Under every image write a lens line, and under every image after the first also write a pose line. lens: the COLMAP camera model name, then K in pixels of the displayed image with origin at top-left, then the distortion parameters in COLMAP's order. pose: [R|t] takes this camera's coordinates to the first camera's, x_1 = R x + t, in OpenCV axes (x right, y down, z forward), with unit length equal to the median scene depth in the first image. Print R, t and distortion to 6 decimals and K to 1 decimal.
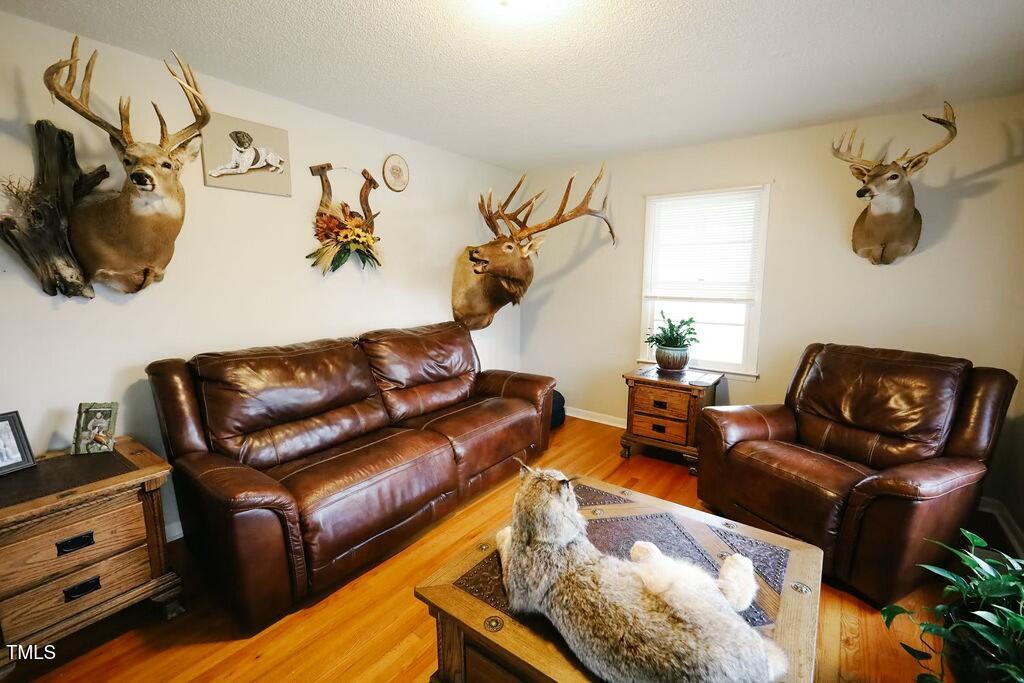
lens RADIAL K [[442.1, 0, 520.9], [0, 442.1, 342.2], [0, 0, 1]] dist [0.007996, -0.000061]
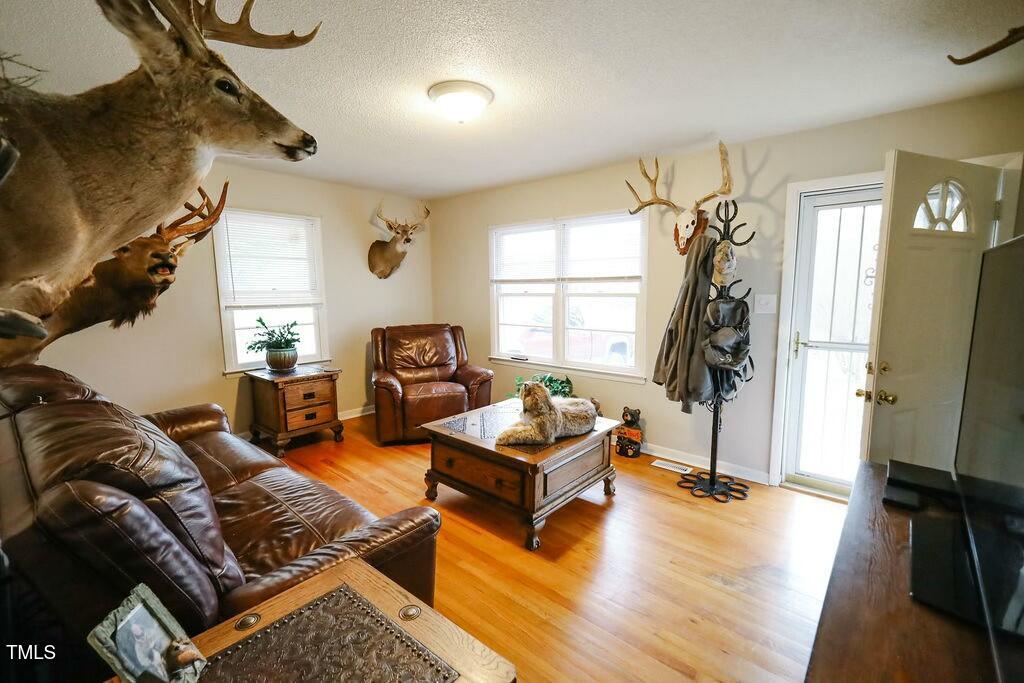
lens RADIAL K [[442.1, 0, 520.9], [0, 442.1, 342.2], [0, 0, 1]] dist [0.007996, -0.000061]
pose [[0.055150, -0.128844, 0.990130, -0.777649], [0.140173, 0.982818, 0.120085, -0.057731], [-0.988590, 0.132167, 0.072263, 0.347986]]
